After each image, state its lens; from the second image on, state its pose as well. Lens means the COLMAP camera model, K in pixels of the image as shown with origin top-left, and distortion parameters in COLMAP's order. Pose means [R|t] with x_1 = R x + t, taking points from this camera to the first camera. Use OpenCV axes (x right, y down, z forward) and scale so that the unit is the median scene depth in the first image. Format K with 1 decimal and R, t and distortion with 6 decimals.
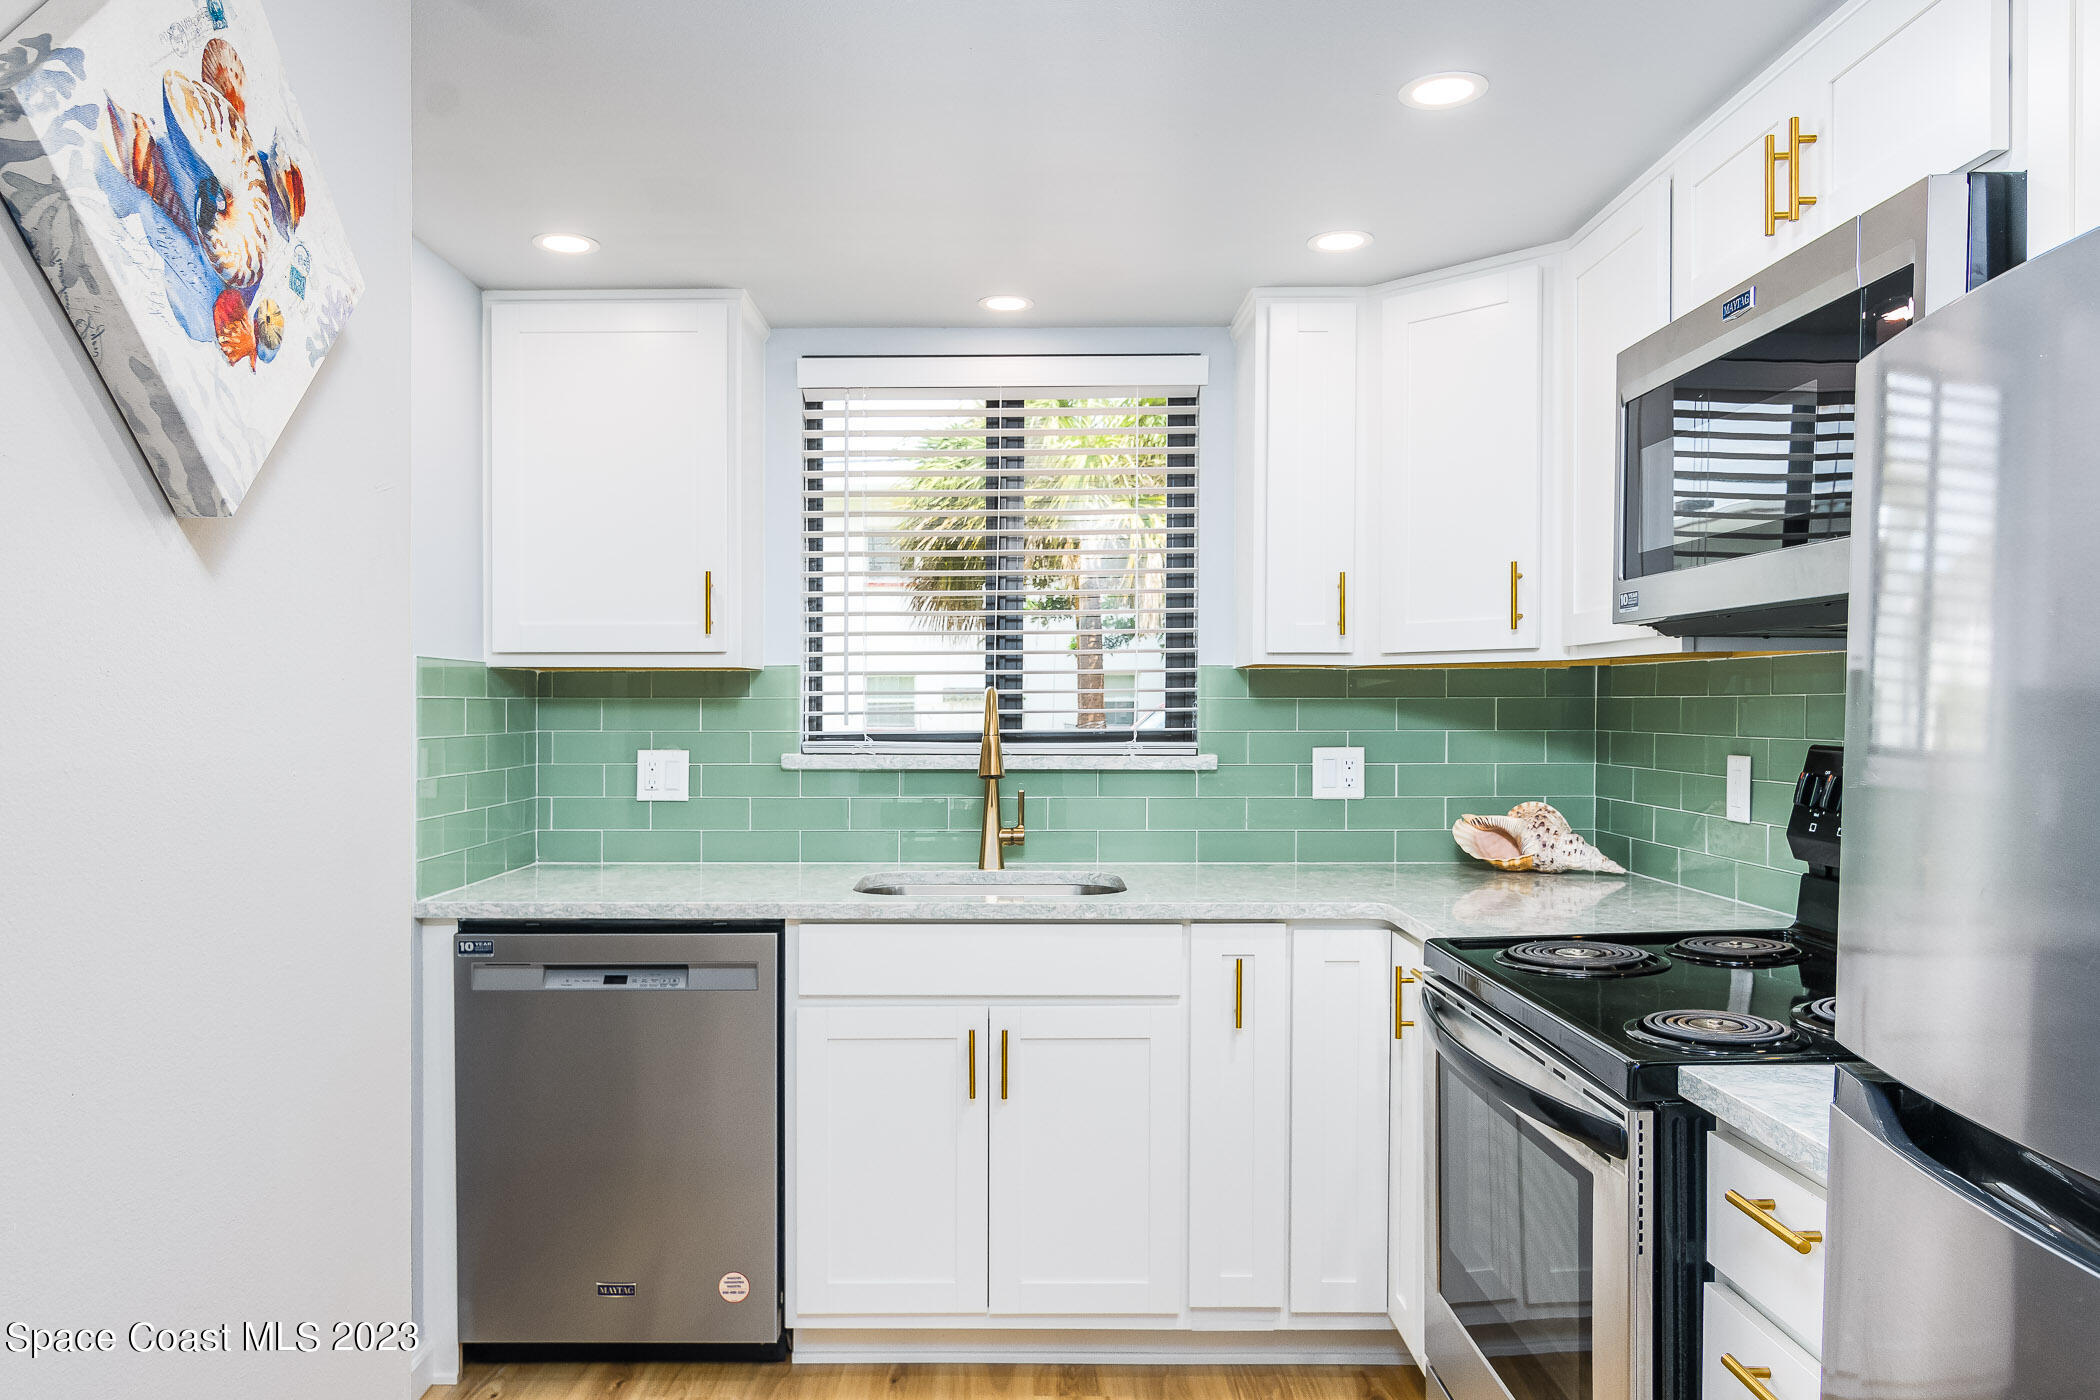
lens RADIAL K [[1490.2, 0, 1045.7], [0, 1490.2, 707.7], [0, 0, 1]] dist [0.008840, 0.000894]
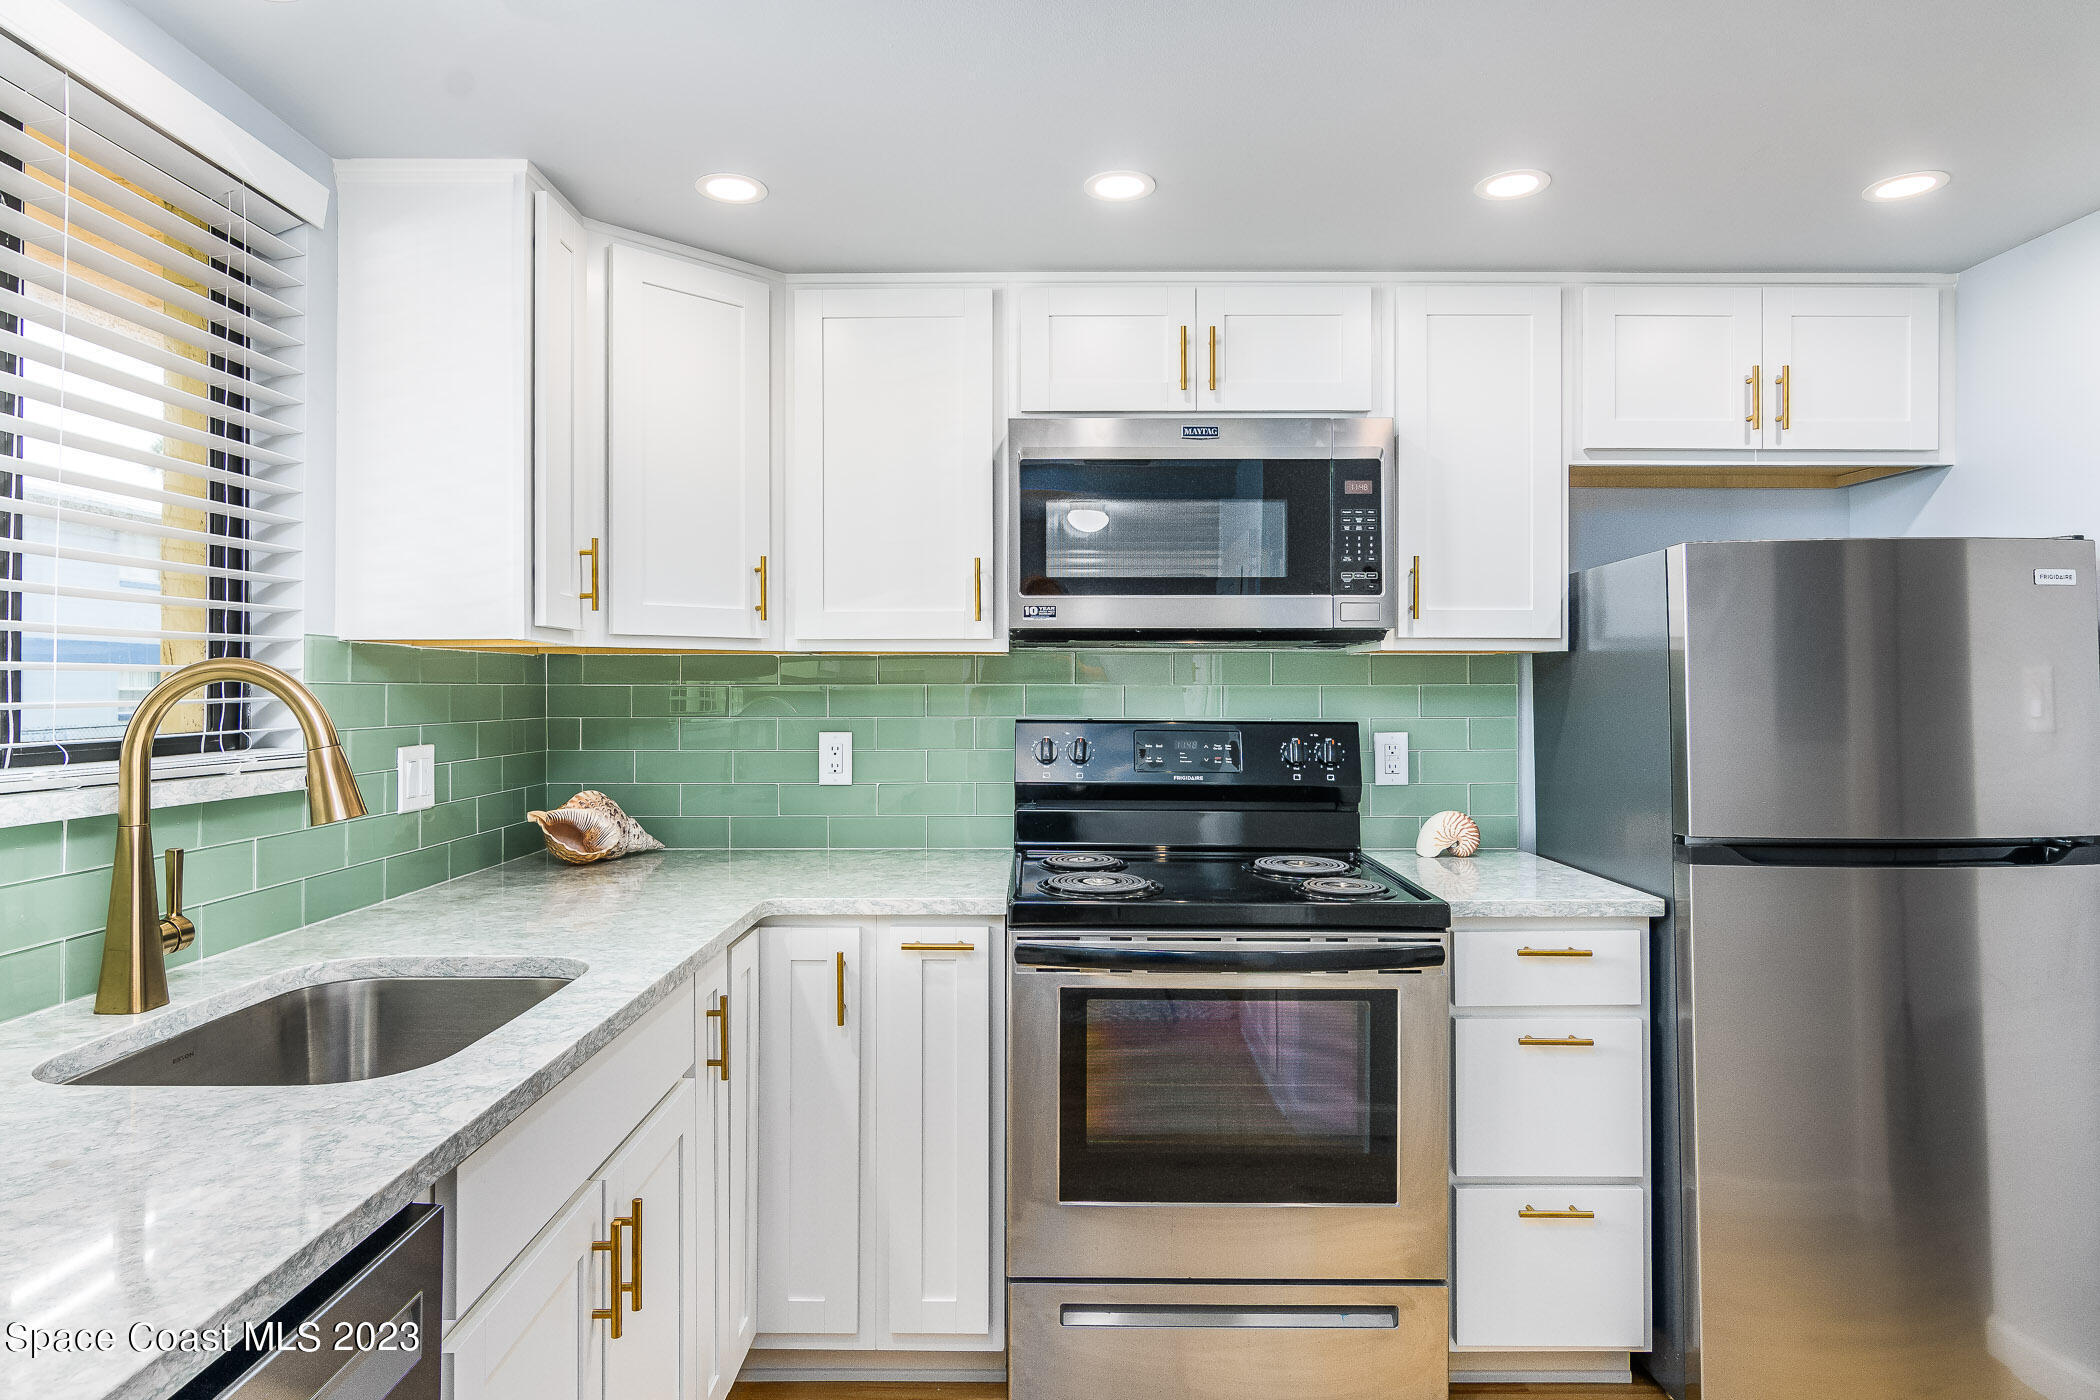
lens RADIAL K [[1206.7, 0, 1034.8], [0, 1206.7, 672.3], [0, 0, 1]] dist [0.002261, -0.001122]
pose [[0.014893, 0.019914, 0.999691, -0.472270], [0.004070, 0.999792, -0.019977, 0.002455], [-0.999881, 0.004366, 0.014808, 0.700053]]
